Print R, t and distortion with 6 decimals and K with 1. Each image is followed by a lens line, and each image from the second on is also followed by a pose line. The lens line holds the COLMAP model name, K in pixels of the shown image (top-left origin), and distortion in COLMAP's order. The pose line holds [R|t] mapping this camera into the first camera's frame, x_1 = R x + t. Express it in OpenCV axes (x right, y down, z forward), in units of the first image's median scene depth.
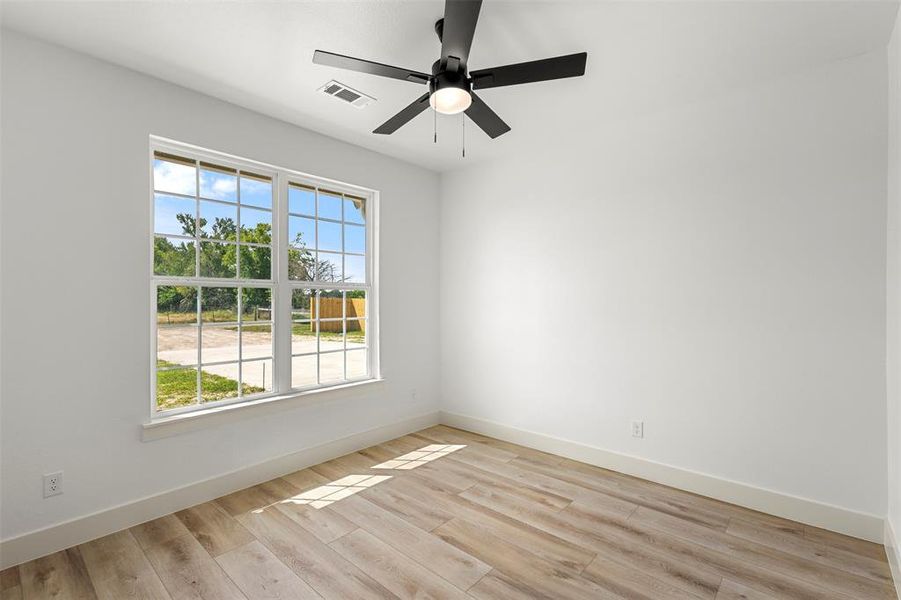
lens RADIAL K [[411.7, 0, 453.0], [0, 411.7, 304.3], [0, 0, 1]] dist [0.009836, -0.001078]
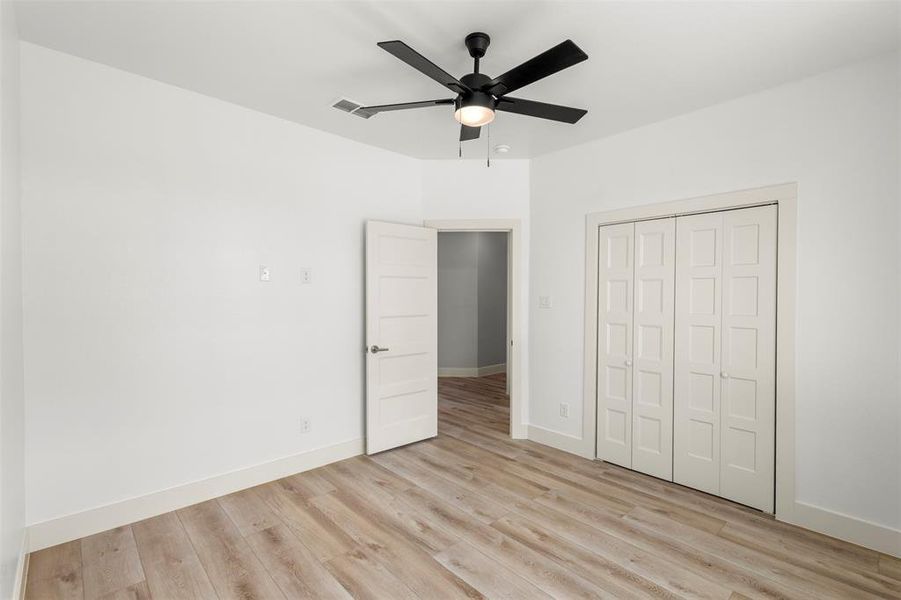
lens RADIAL K [[411.7, 0, 446.3], [0, 411.7, 298.3], [0, 0, 1]] dist [0.009836, -0.001078]
pose [[-0.995425, -0.004264, 0.095452, -0.035797], [-0.003384, 0.999950, 0.009378, -0.036556], [-0.095487, 0.009012, -0.995390, 2.022319]]
